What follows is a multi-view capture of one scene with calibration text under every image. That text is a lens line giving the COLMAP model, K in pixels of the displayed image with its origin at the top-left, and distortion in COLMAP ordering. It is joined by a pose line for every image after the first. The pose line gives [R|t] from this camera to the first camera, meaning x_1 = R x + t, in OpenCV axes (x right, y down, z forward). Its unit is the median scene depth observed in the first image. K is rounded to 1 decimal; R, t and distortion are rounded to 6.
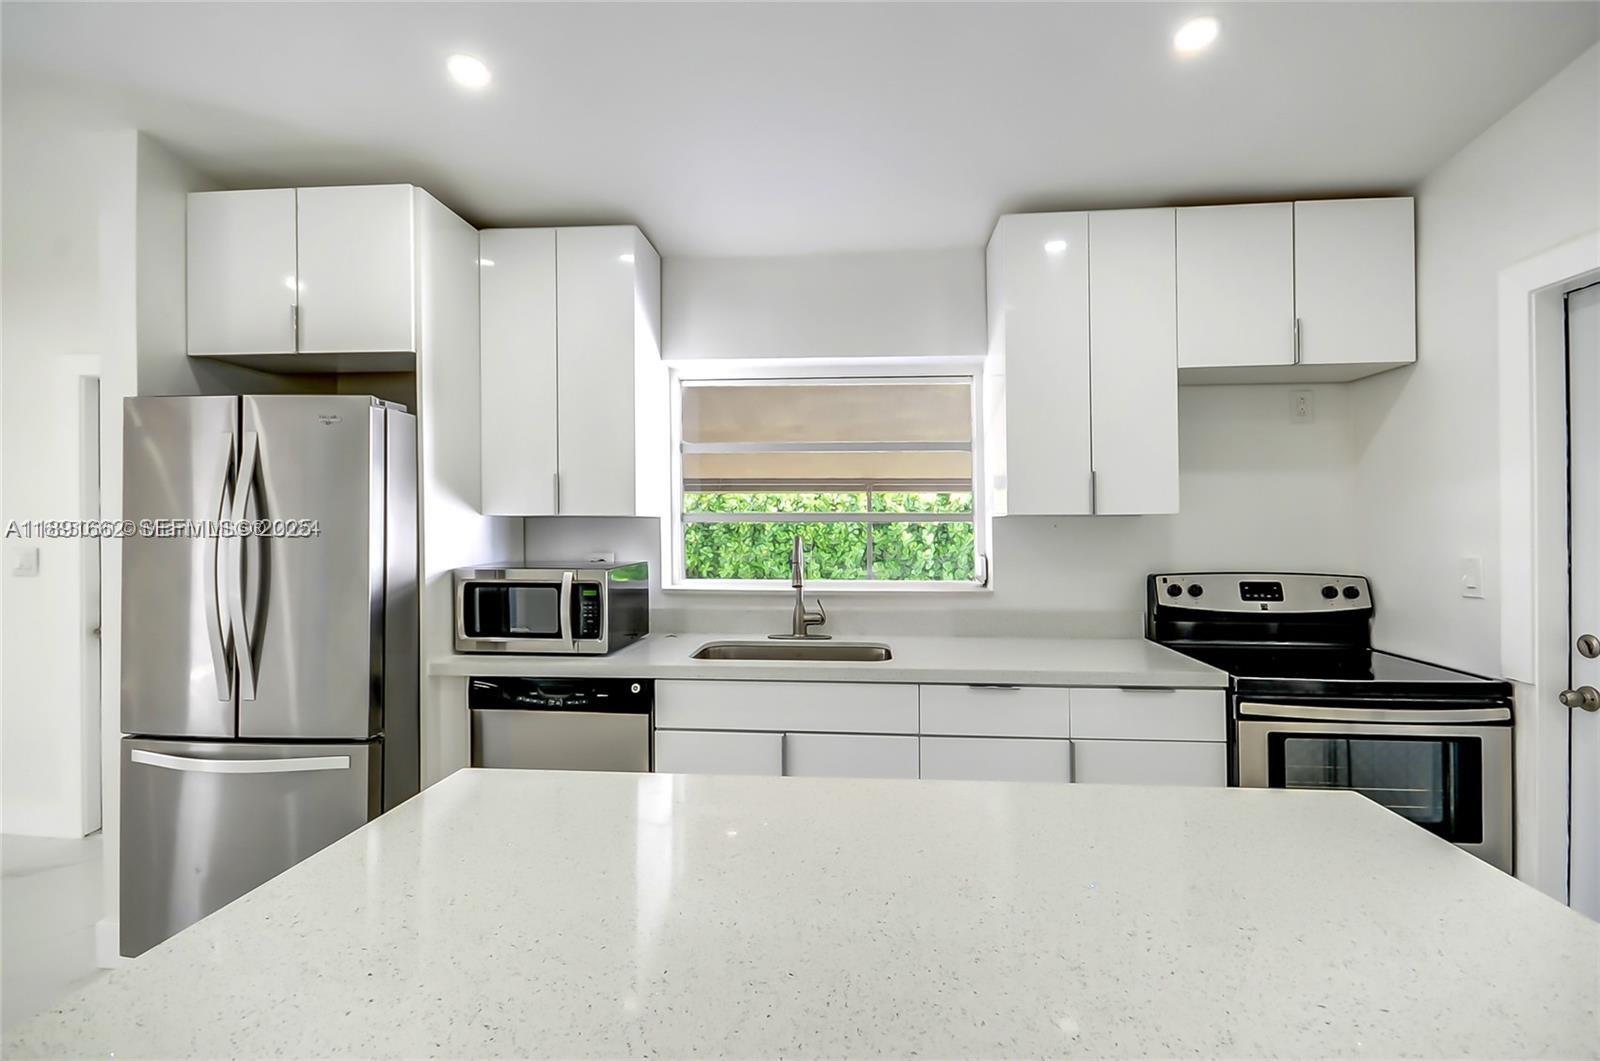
lens RADIAL K [[707.3, 0, 800.0], [0, 707.3, 530.5], [0, 0, 1]] dist [0.004423, 0.000279]
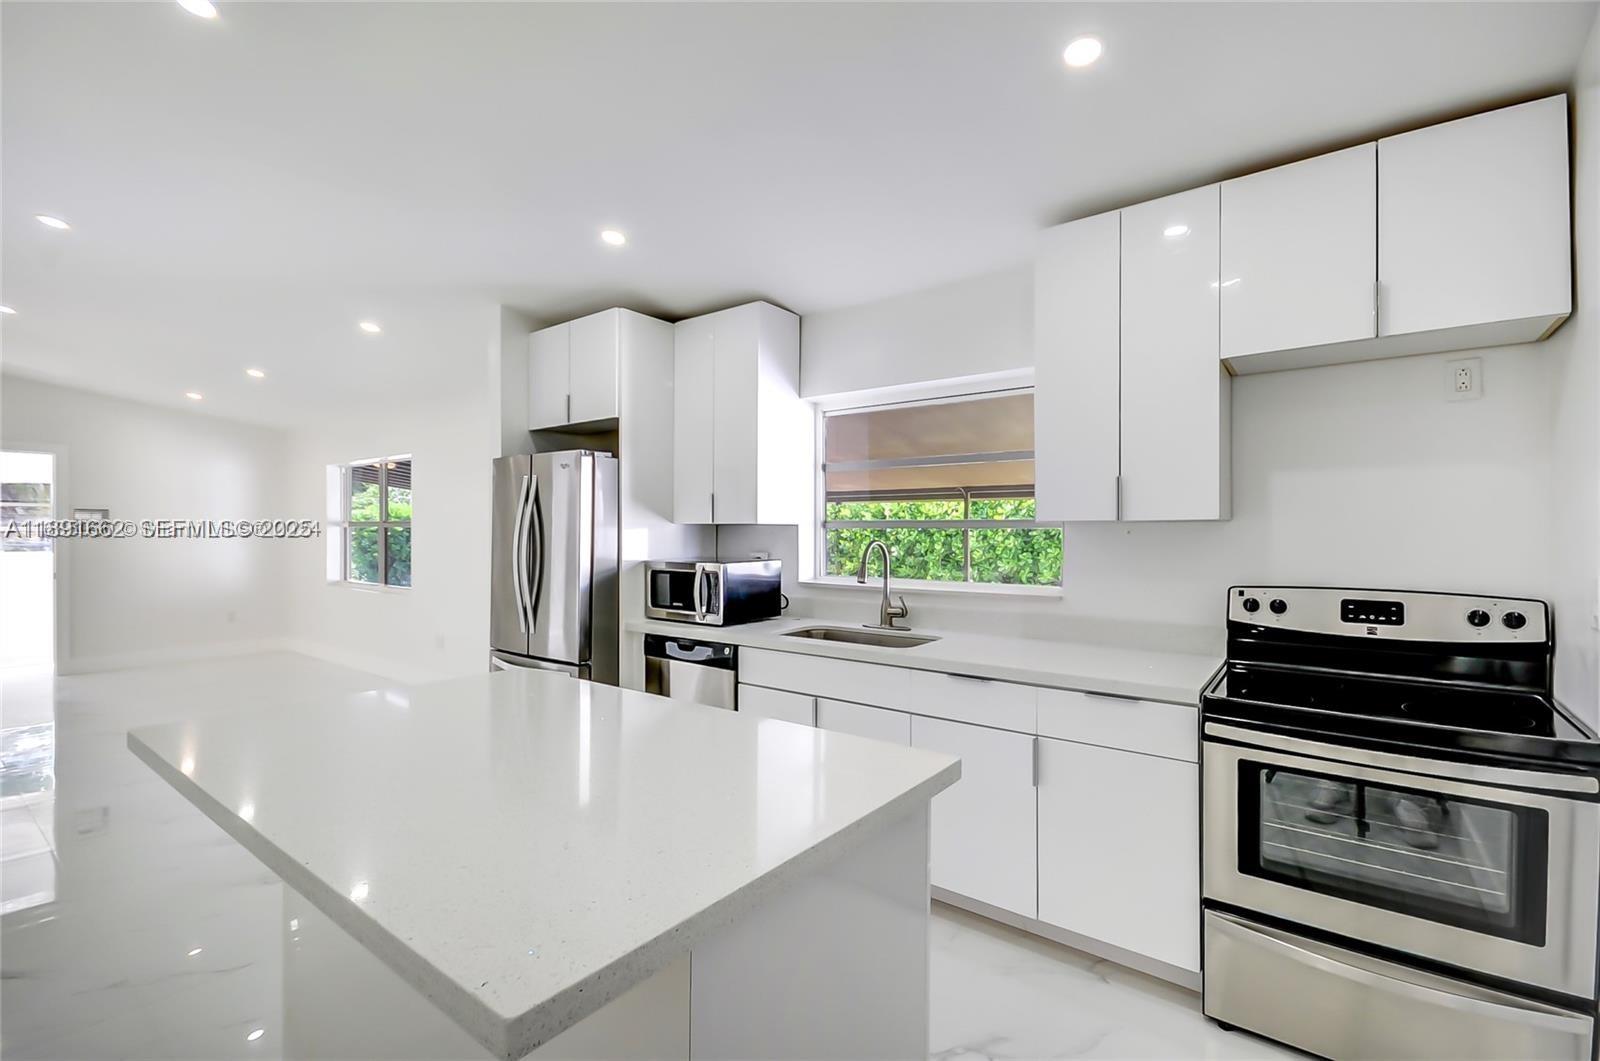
lens RADIAL K [[715.8, 0, 804.5], [0, 715.8, 542.7], [0, 0, 1]] dist [0.000472, -0.000074]
pose [[0.837018, 0.009923, -0.547085, 0.553887], [-0.004867, 0.999931, 0.010690, -0.000389], [0.547153, -0.006286, 0.837009, -0.059391]]
